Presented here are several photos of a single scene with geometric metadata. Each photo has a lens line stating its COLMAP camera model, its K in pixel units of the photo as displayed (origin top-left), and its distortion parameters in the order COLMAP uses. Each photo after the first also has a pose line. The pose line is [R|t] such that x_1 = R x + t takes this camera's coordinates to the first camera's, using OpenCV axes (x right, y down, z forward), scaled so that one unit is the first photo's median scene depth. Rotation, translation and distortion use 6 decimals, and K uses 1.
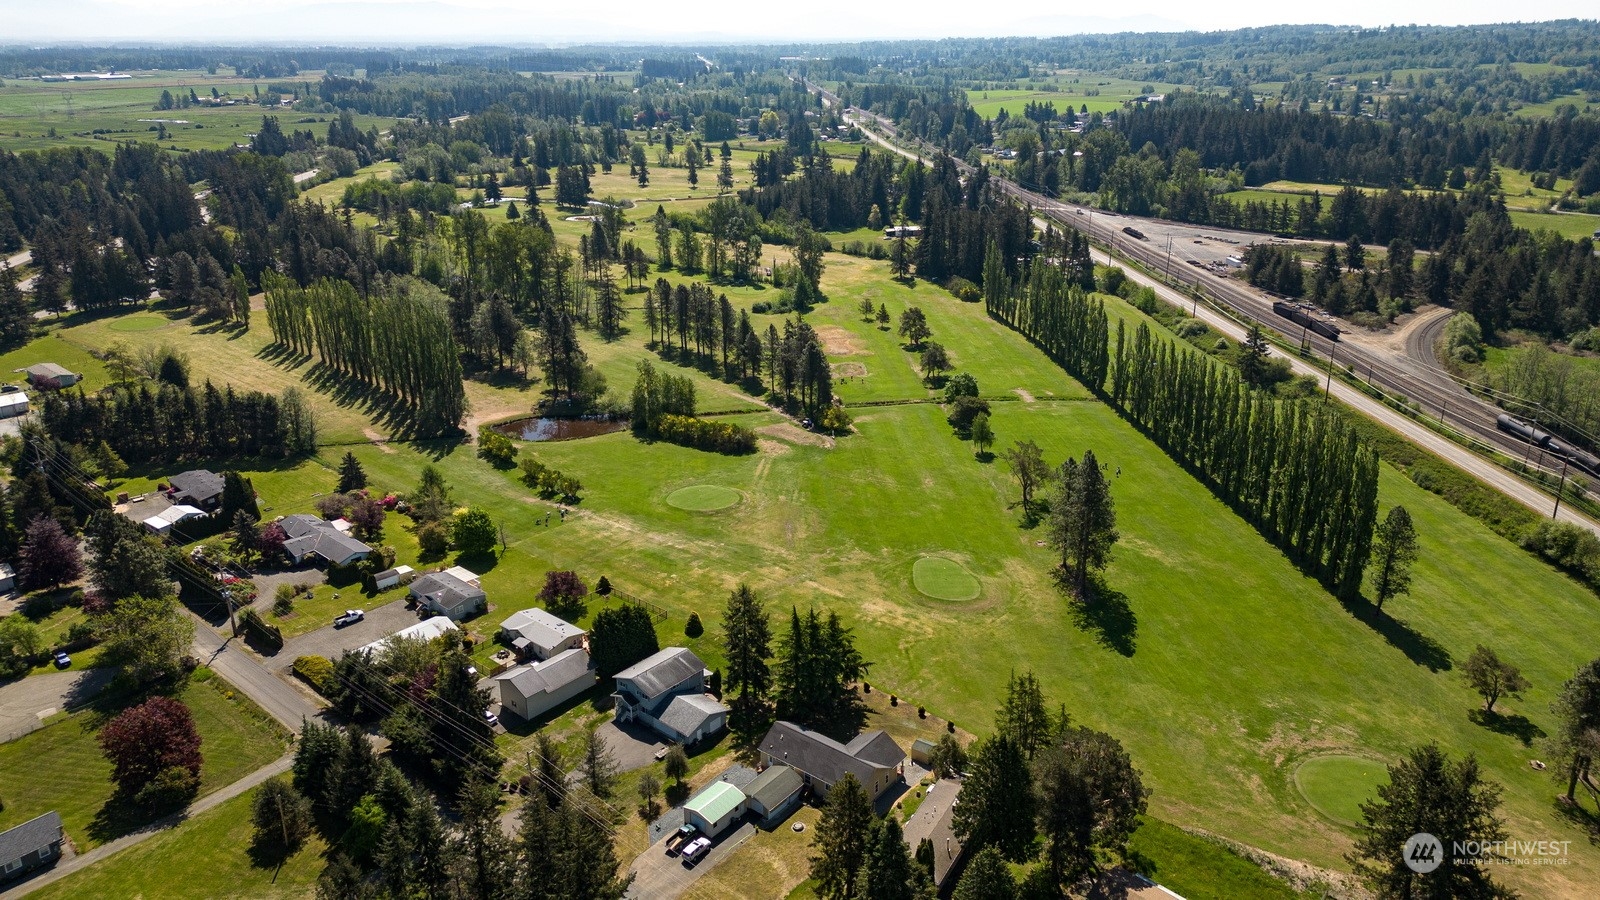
lens RADIAL K [[1123.4, 0, 800.0], [0, 1123.4, 450.0], [0, 0, 1]] dist [0.099595, -0.096224]
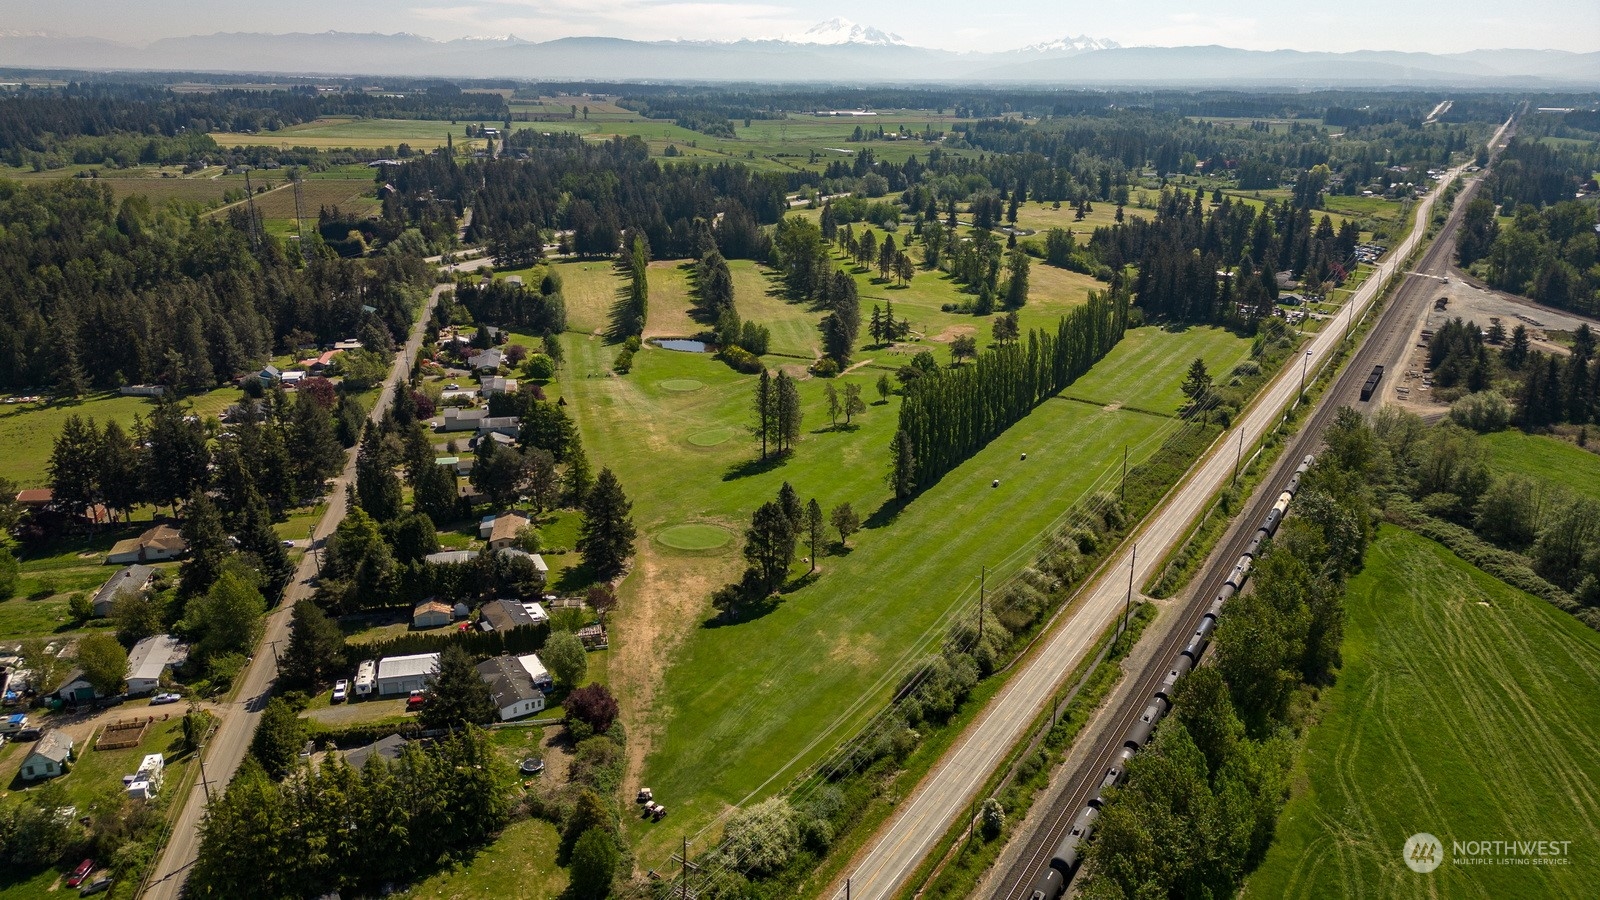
lens RADIAL K [[1123.4, 0, 800.0], [0, 1123.4, 450.0], [0, 0, 1]] dist [0.099595, -0.096224]
pose [[0.810189, 0.200631, -0.550764, 0.486095], [-0.218821, 0.975195, 0.033349, 0.021695], [0.543793, 0.093499, 0.833995, -0.123818]]
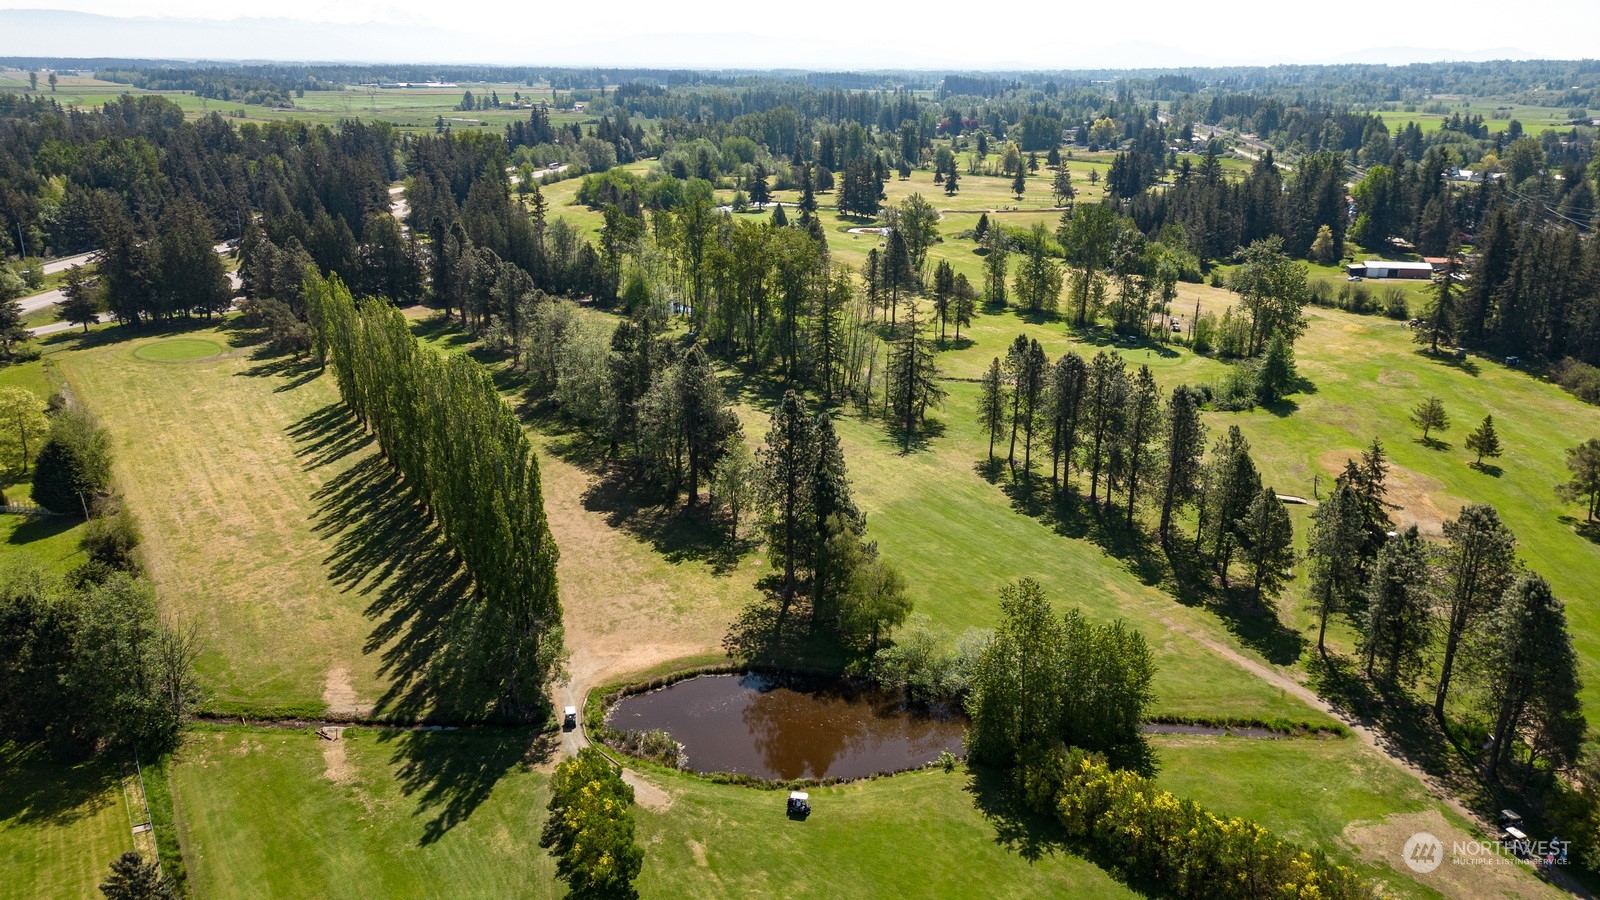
lens RADIAL K [[1123.4, 0, 800.0], [0, 1123.4, 450.0], [0, 0, 1]] dist [0.099595, -0.096224]
pose [[0.969841, 0.092334, -0.225572, -0.077750], [-0.097794, 0.995120, -0.013126, -0.065768], [0.223259, 0.034790, 0.974138, 0.377466]]
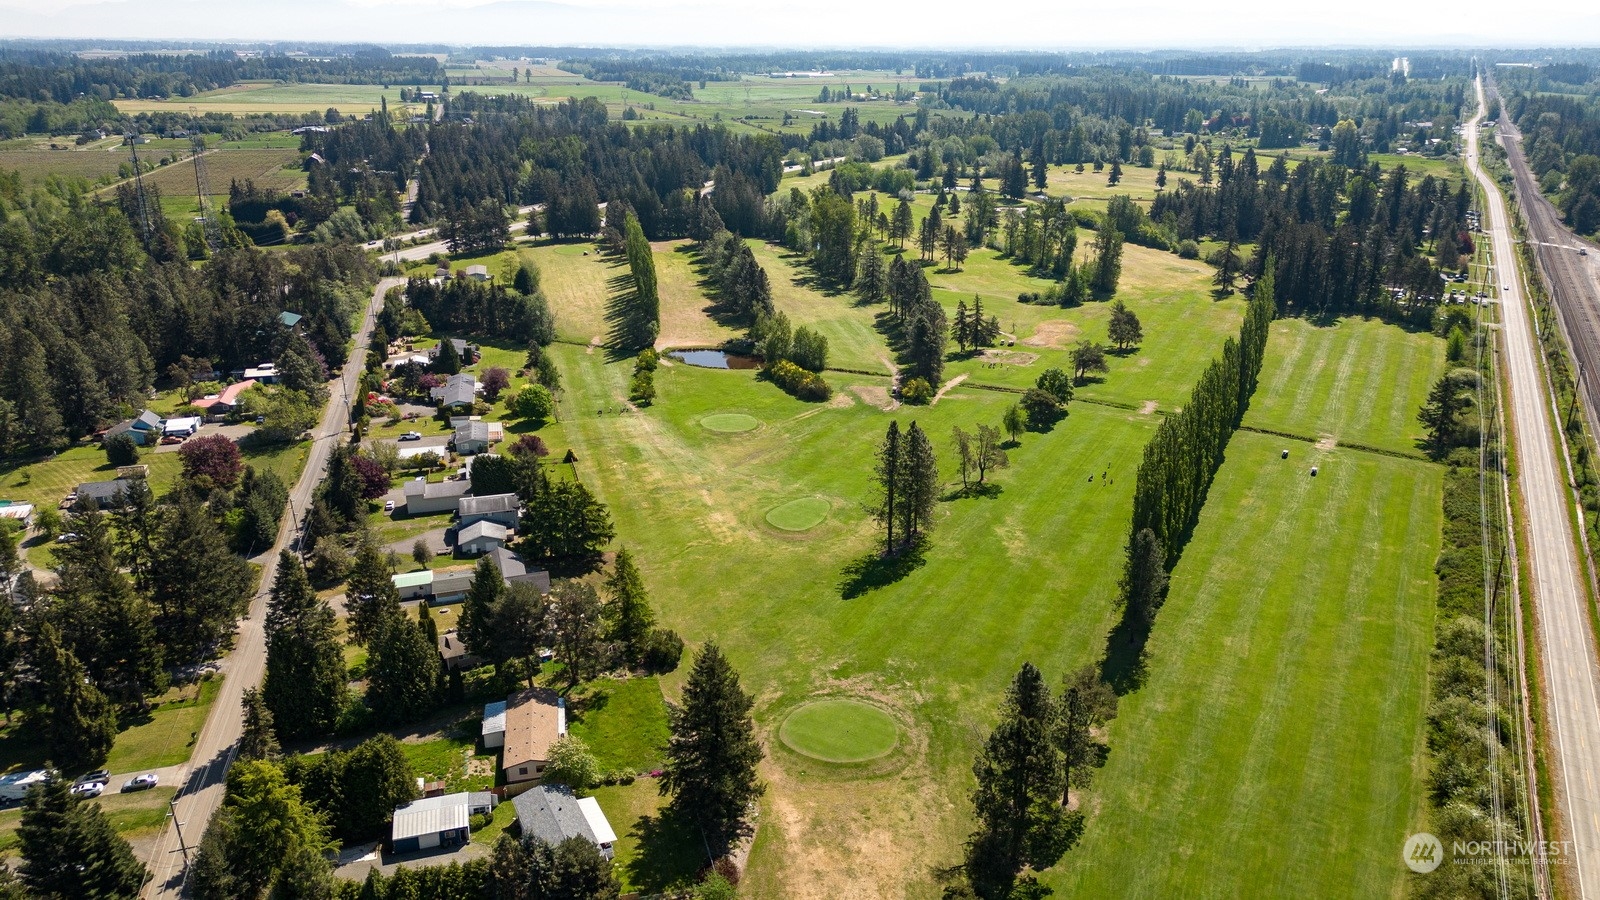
lens RADIAL K [[1123.4, 0, 800.0], [0, 1123.4, 450.0], [0, 0, 1]] dist [0.099595, -0.096224]
pose [[0.838802, 0.195990, -0.507936, 0.294955], [-0.197688, 0.978924, 0.051263, -0.002039], [0.507277, 0.057413, 0.859868, 0.012760]]
